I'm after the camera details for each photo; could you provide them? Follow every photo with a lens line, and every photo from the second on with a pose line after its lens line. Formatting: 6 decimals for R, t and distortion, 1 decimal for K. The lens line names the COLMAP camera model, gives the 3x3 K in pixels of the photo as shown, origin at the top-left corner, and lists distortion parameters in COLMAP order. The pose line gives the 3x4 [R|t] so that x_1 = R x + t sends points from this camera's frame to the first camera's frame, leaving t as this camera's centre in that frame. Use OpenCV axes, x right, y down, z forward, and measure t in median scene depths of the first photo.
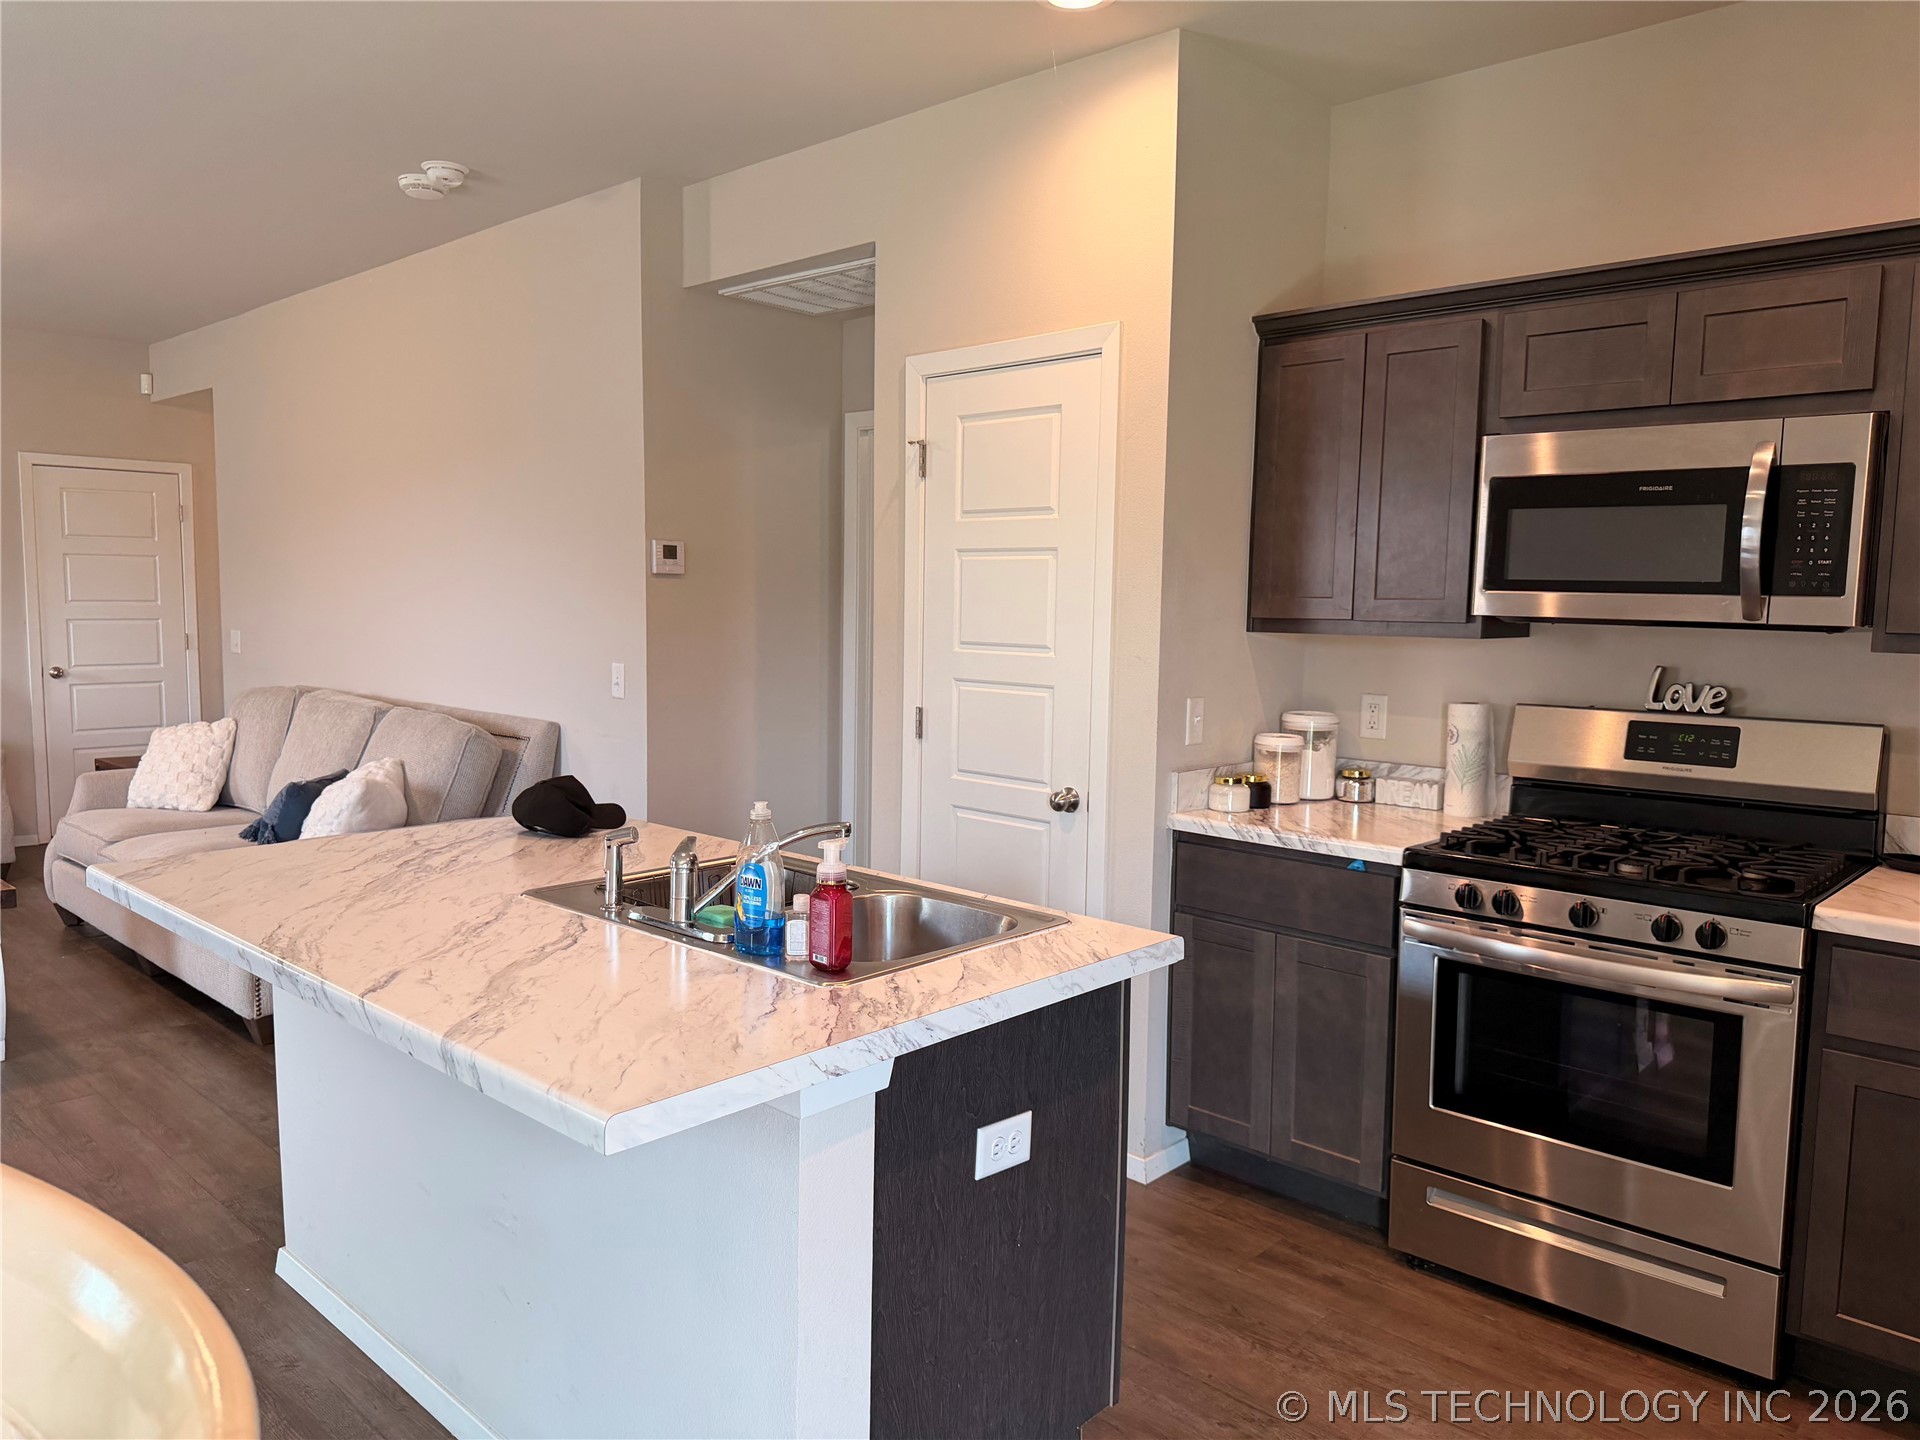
lens RADIAL K [[1339.3, 0, 963.0], [0, 1339.3, 736.0], [0, 0, 1]] dist [0.090824, -0.149044]
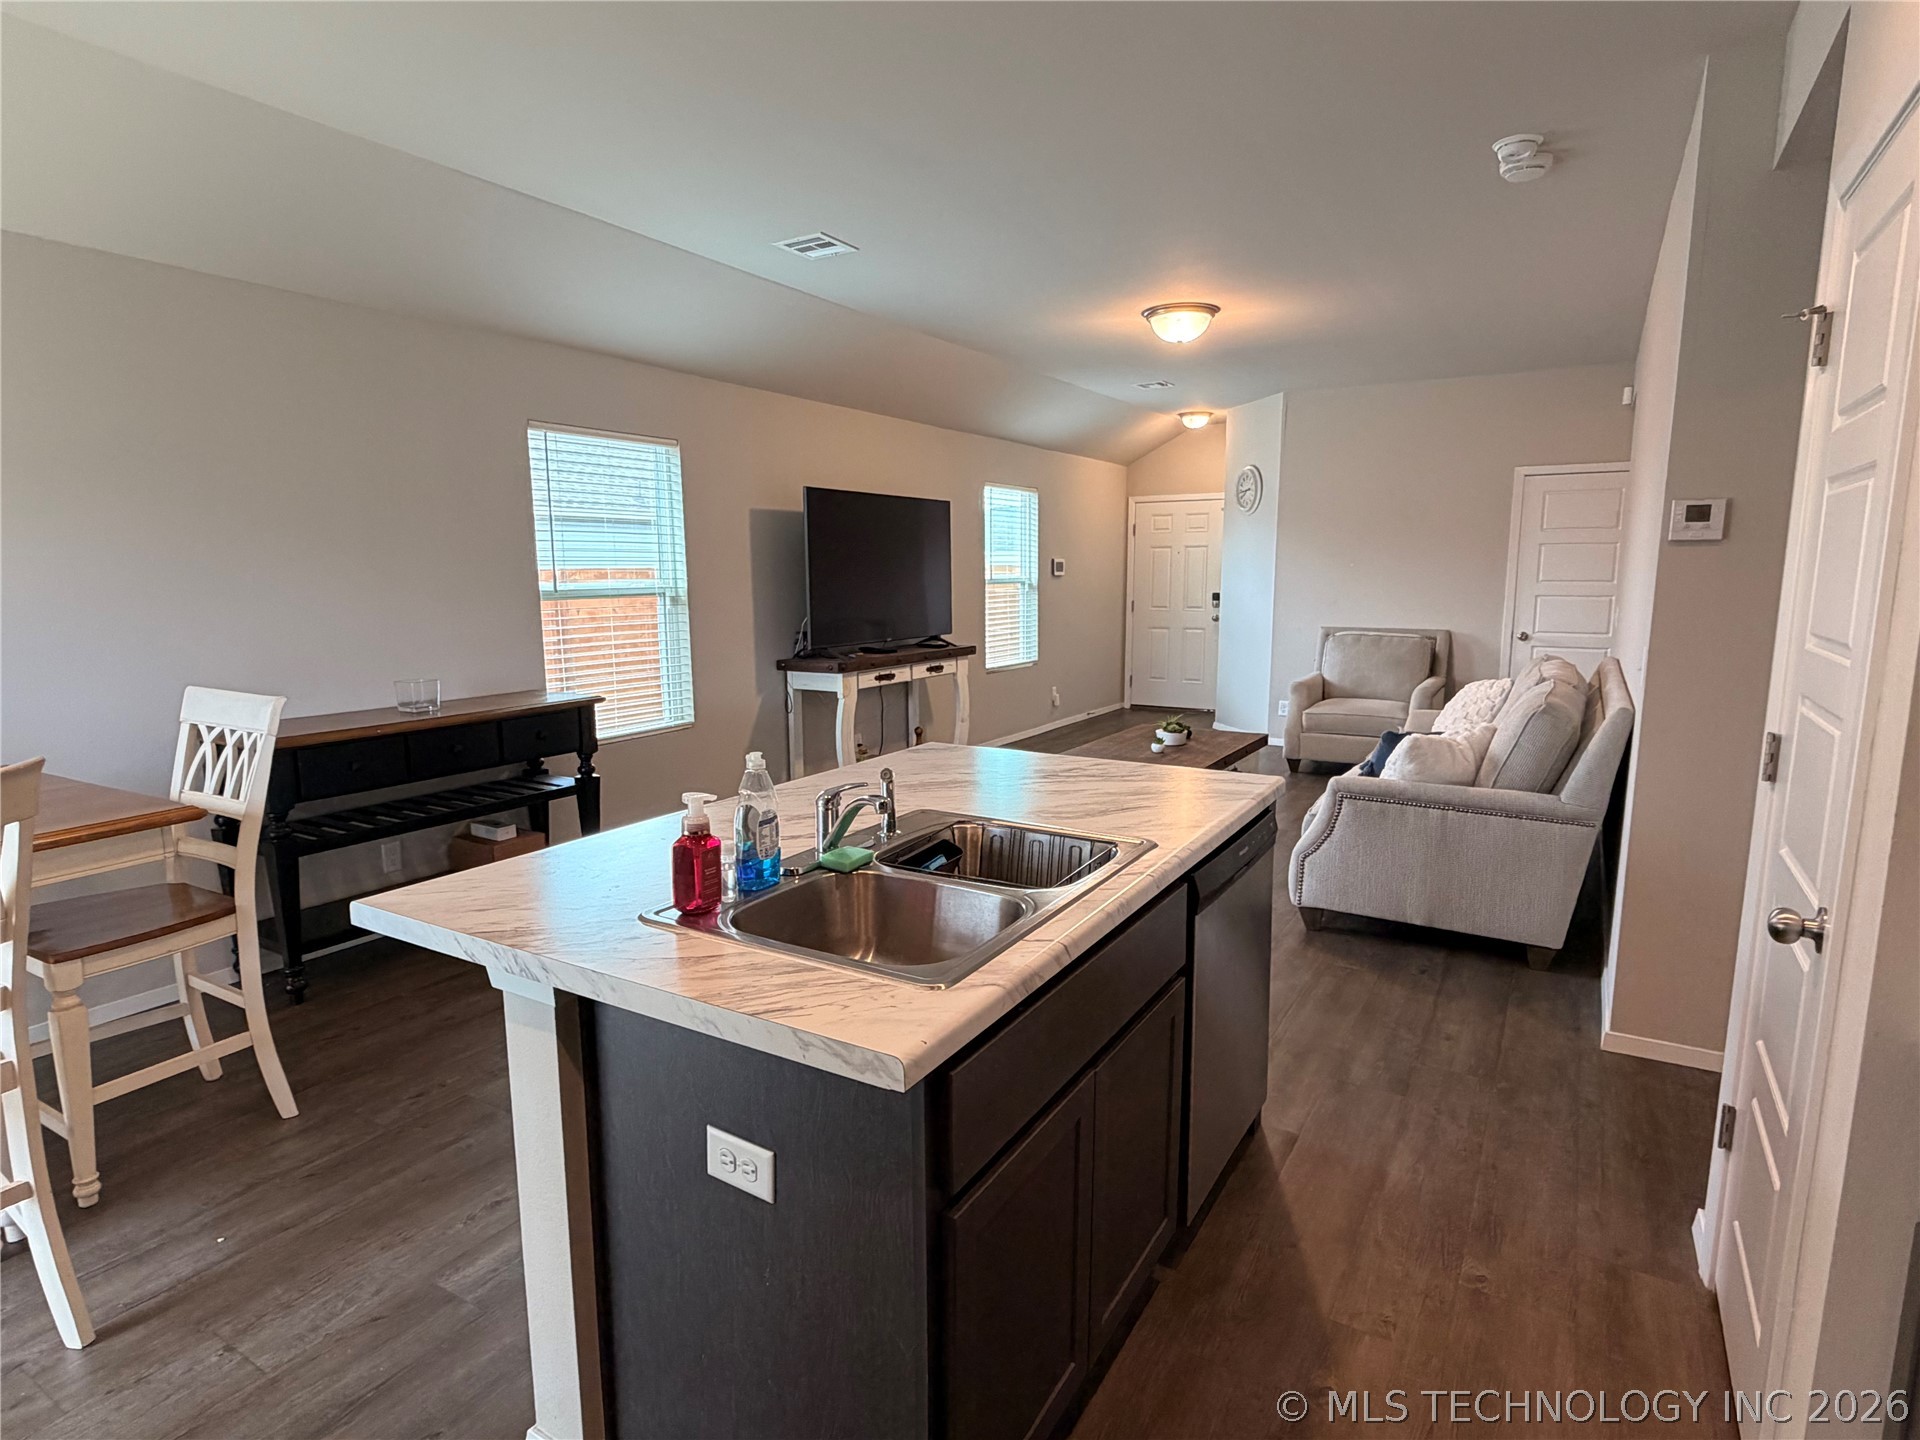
lens RADIAL K [[1025.5, 0, 953.2], [0, 1025.5, 726.8], [0, 0, 1]] dist [0.001543, 0.000594]
pose [[0.201893, 0.132705, -0.970375, 0.466648], [-0.094157, 0.988819, 0.115637, -0.057105], [0.974871, 0.068022, 0.212131, 0.652384]]
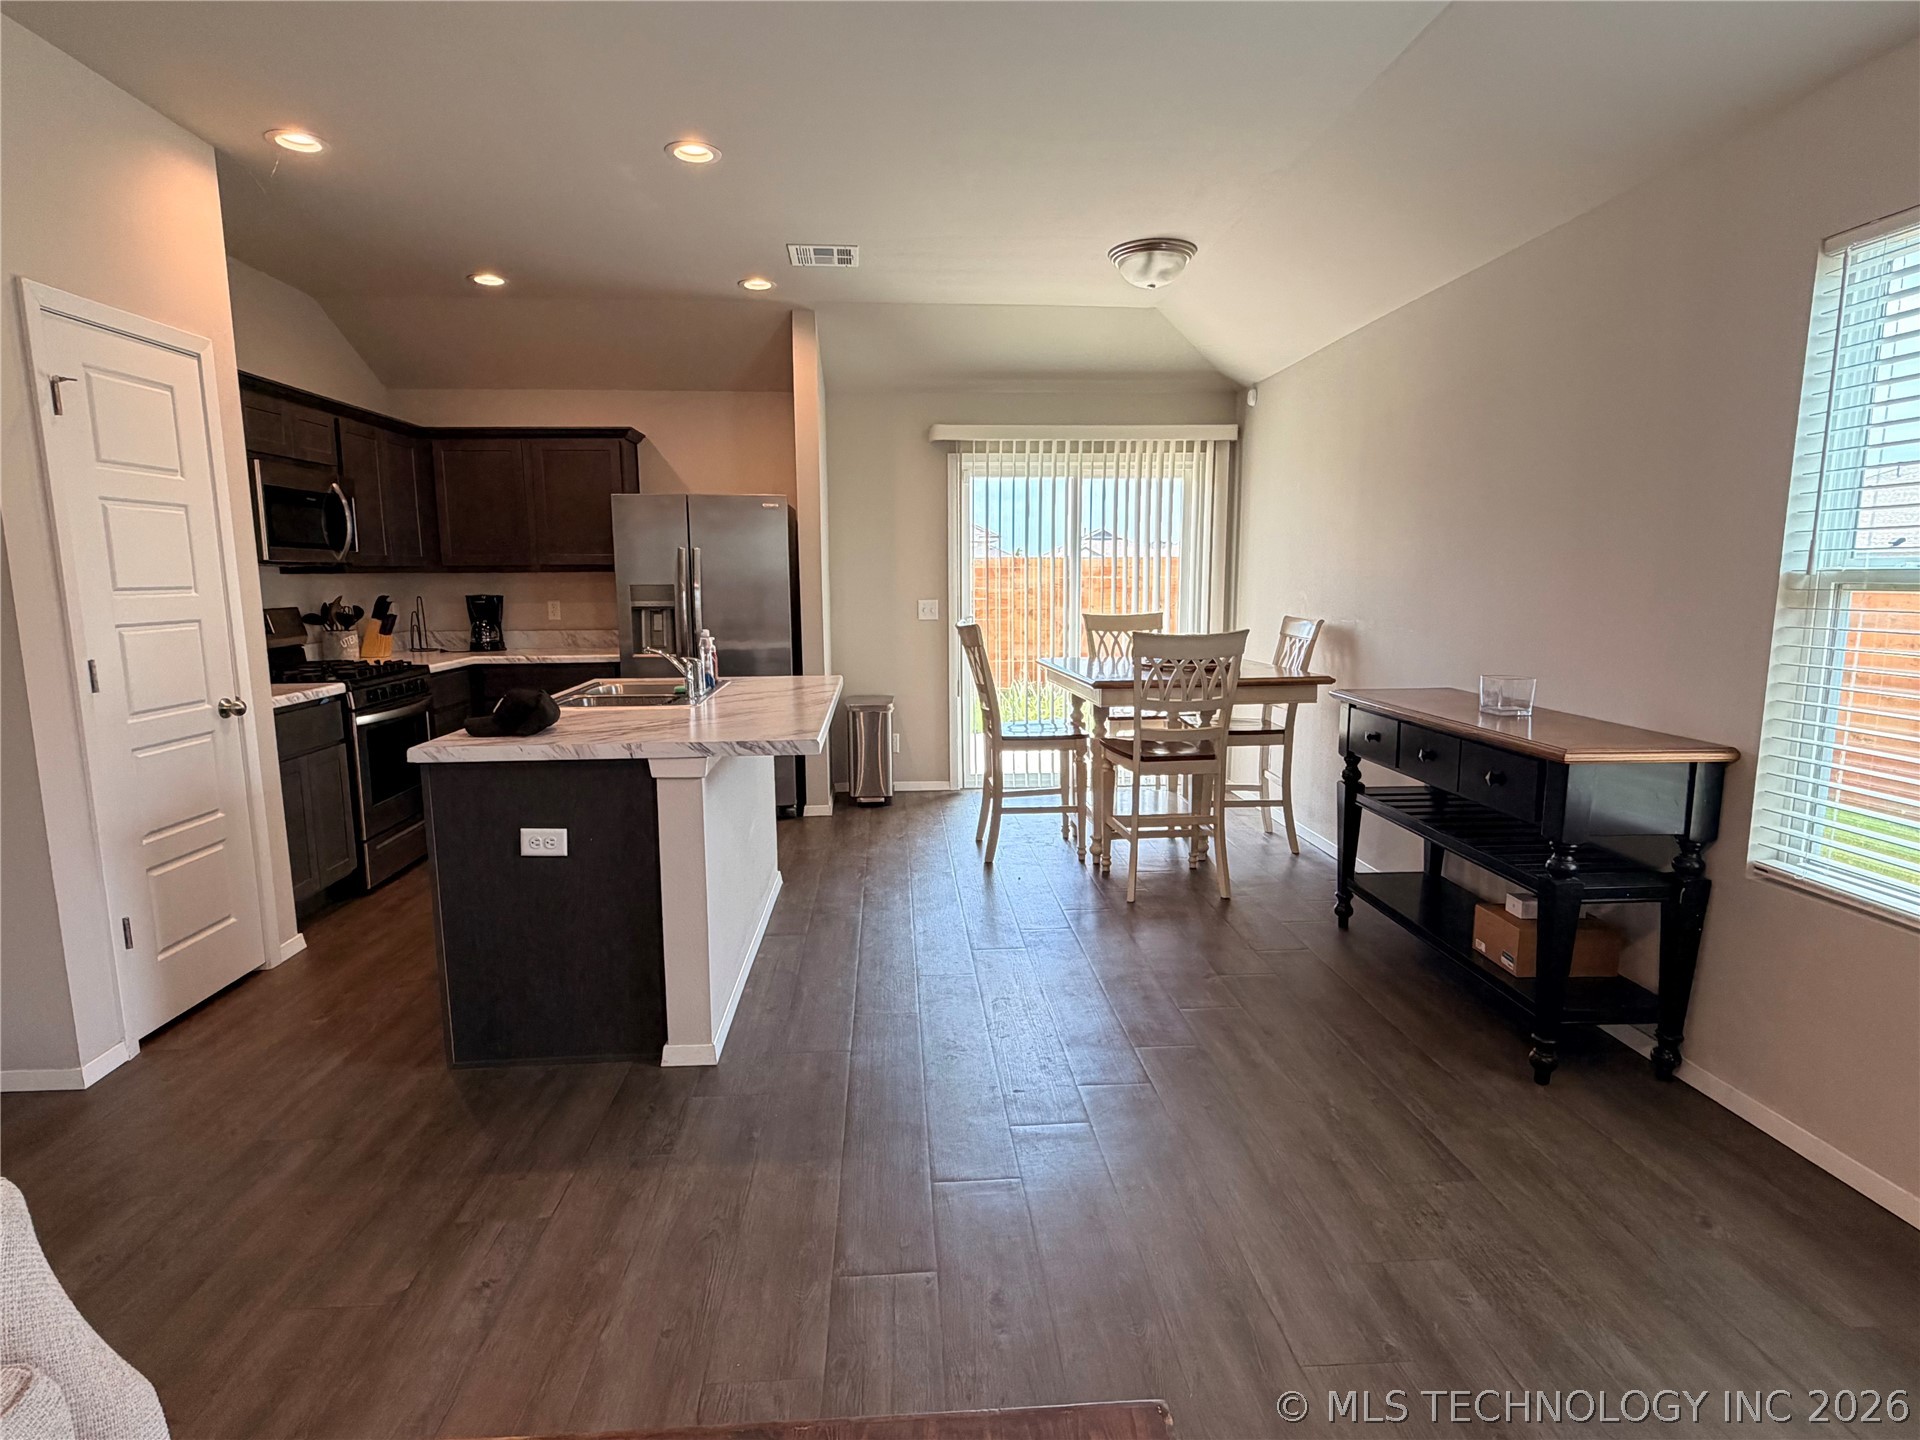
lens RADIAL K [[1025.5, 0, 953.2], [0, 1025.5, 726.8], [0, 0, 1]] dist [0.001543, 0.000594]
pose [[-0.725457, -0.114477, 0.678681, -1.257889], [0.066016, 0.969951, 0.234173, -0.136463], [-0.685094, 0.214687, -0.696100, 1.404489]]
